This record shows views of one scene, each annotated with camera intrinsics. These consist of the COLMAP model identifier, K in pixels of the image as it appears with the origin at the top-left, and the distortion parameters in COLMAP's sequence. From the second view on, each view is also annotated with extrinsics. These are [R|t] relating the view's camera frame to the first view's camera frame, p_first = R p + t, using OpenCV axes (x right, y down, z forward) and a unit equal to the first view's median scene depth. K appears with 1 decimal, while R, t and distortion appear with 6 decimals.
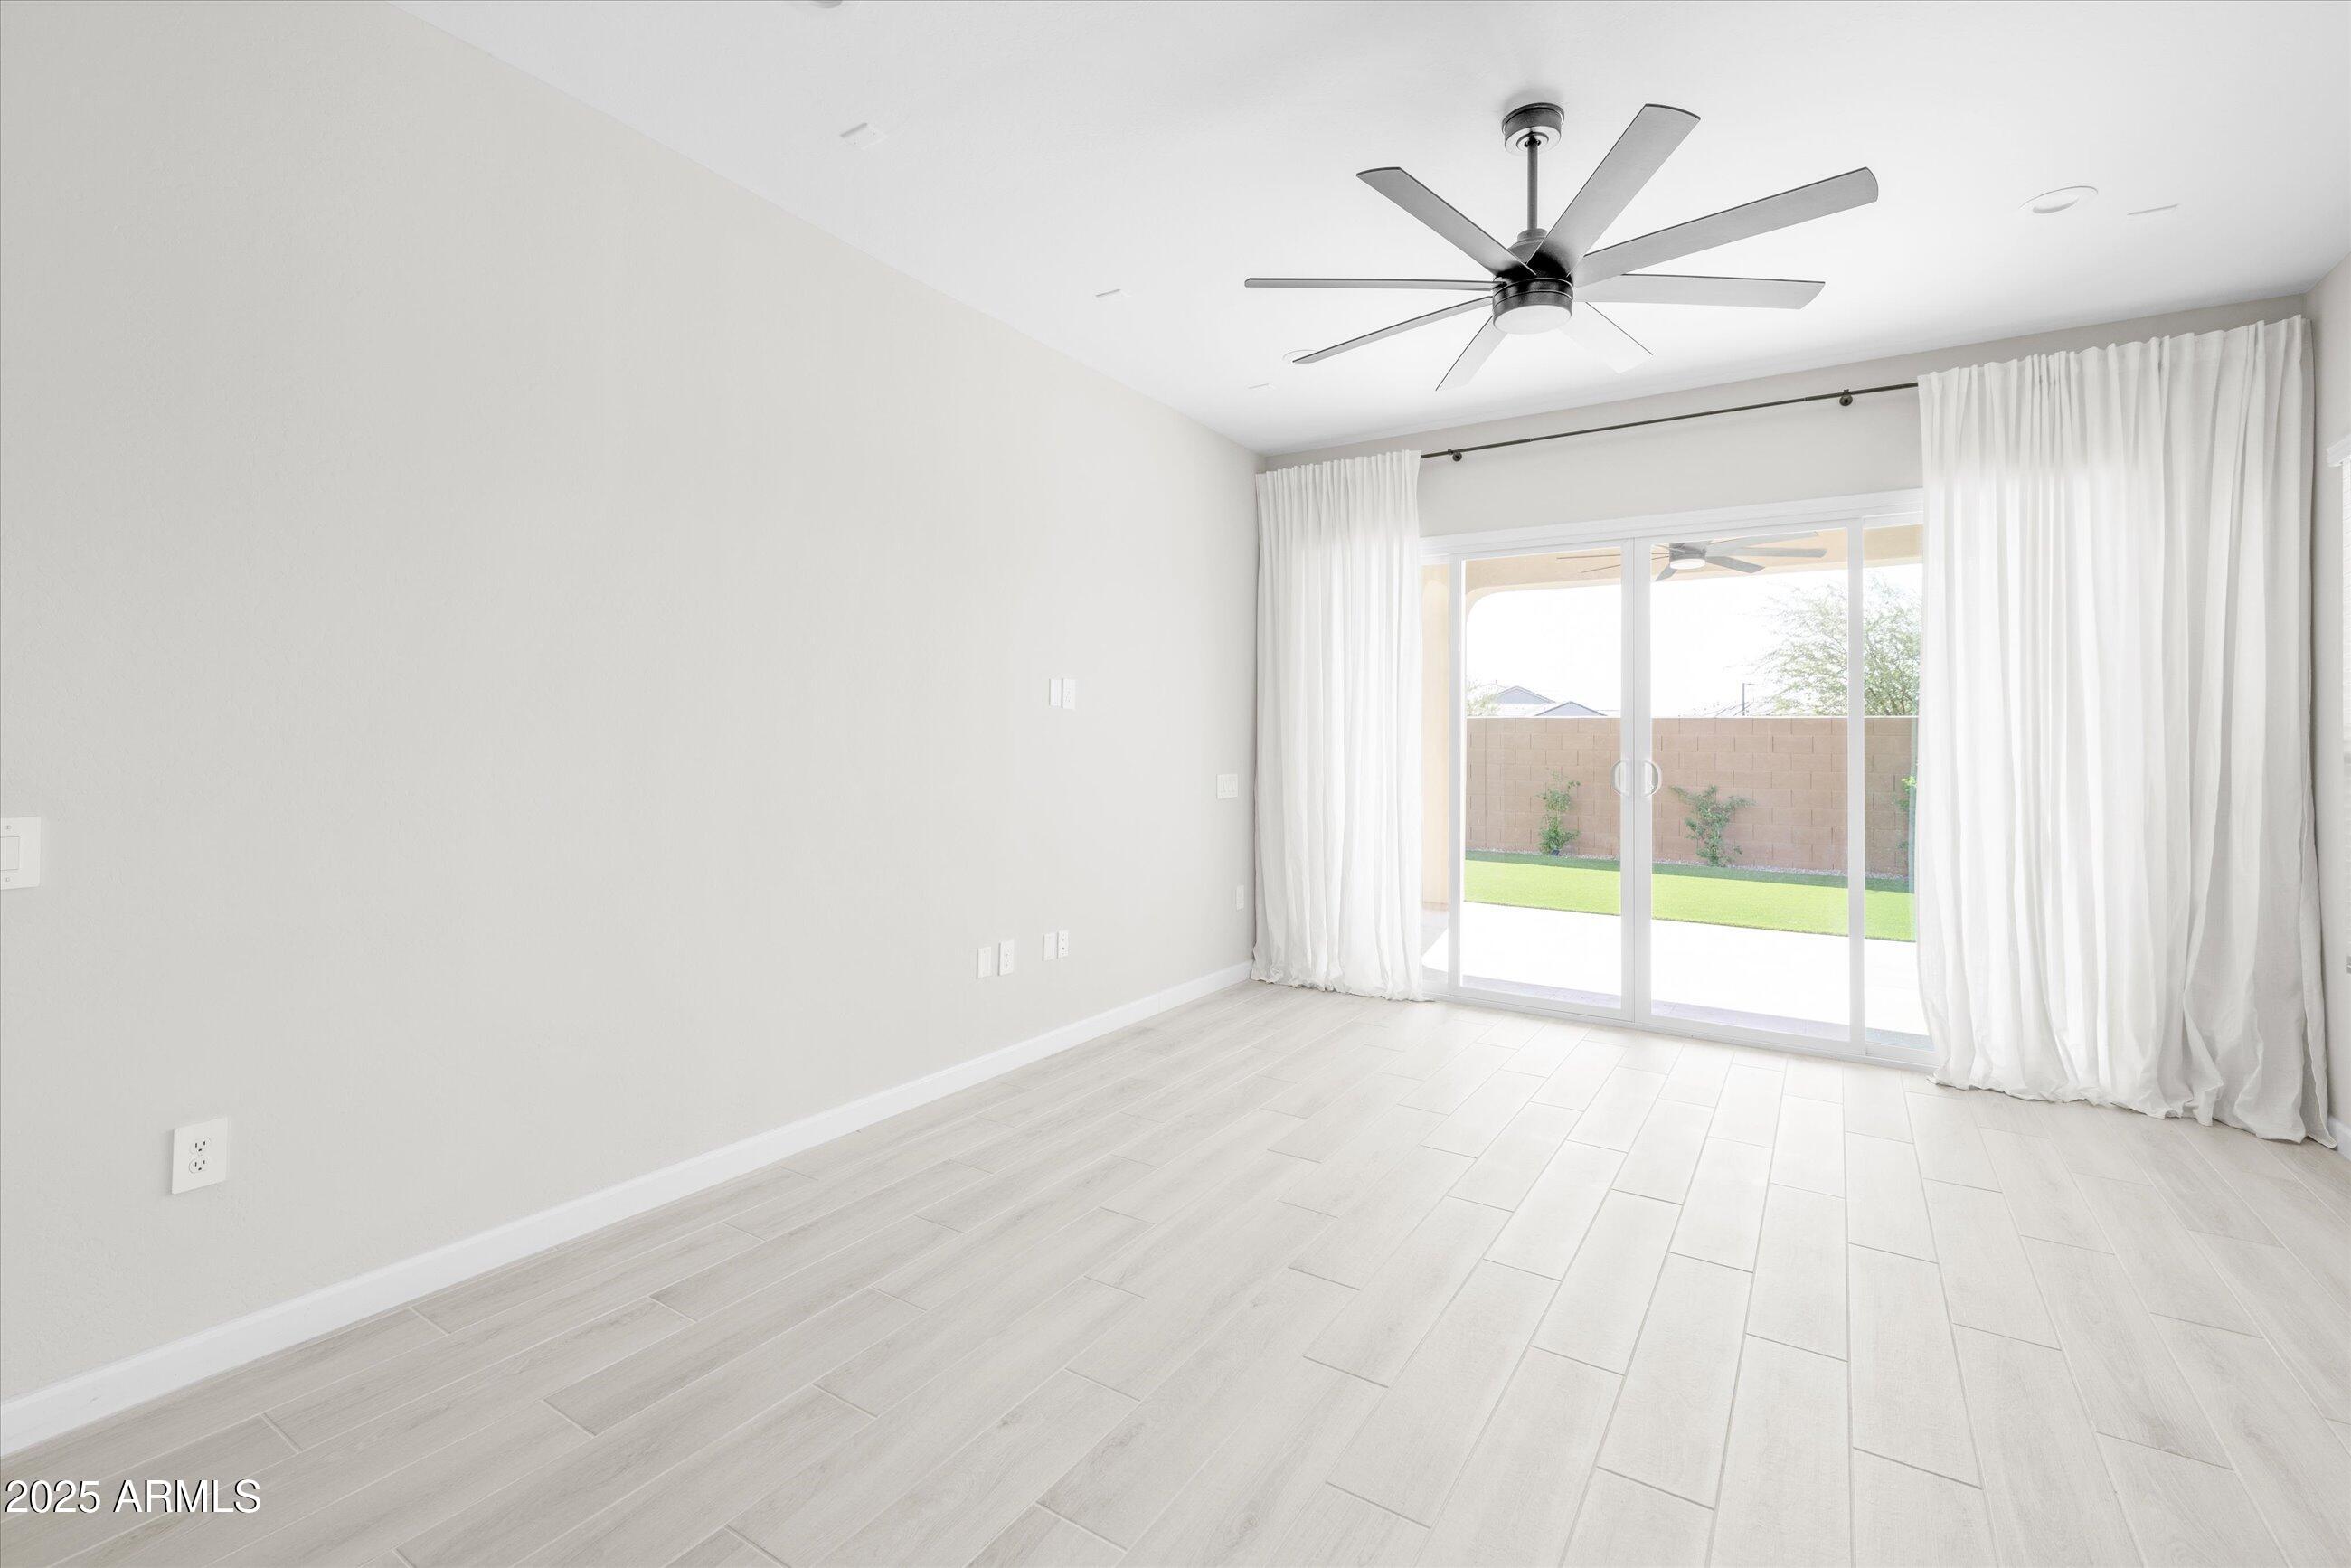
lens RADIAL K [[1051.8, 0, 1180.5], [0, 1051.8, 716.0], [0, 0, 1]] dist [-0.000268, 0.000791]
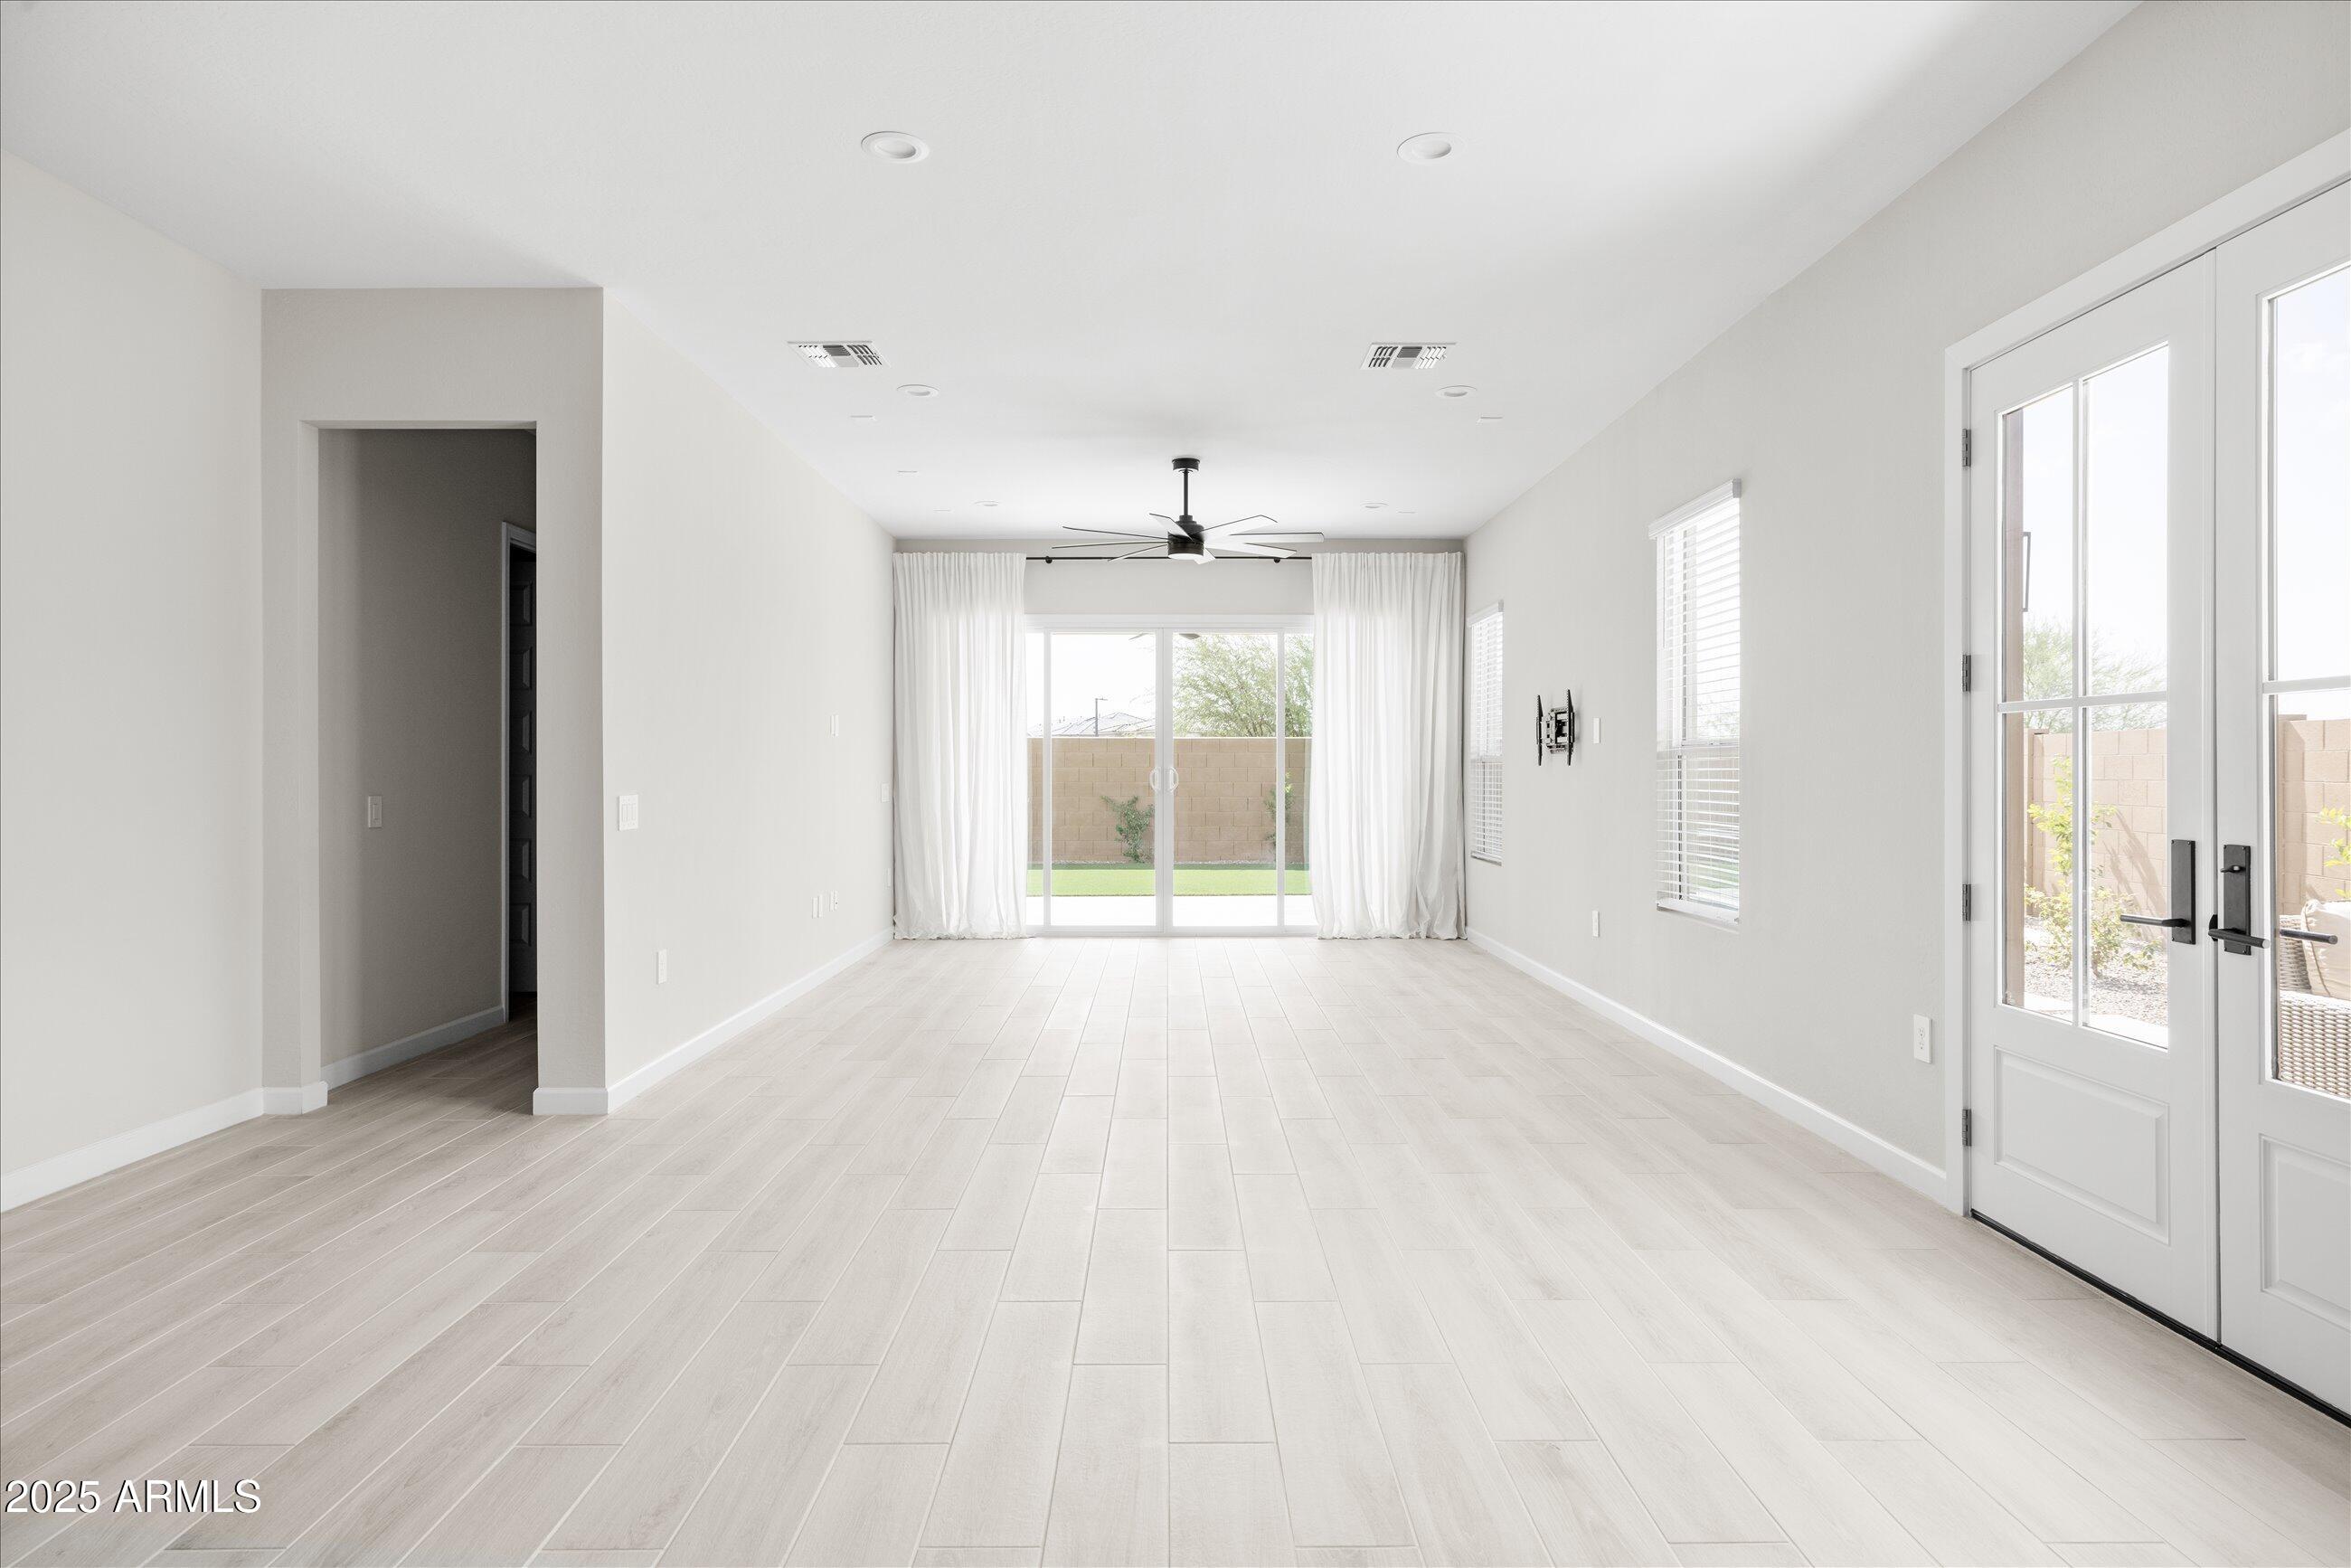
lens RADIAL K [[1375.0, 0, 1174.7], [0, 1375.0, 772.1], [0, 0, 1]] dist [-0.045166, 0.000073]
pose [[0.841880, -0.012151, 0.539527, -0.684188], [-0.003695, 0.999593, 0.028278, -0.011091], [-0.539651, -0.025800, 0.841493, -0.767215]]
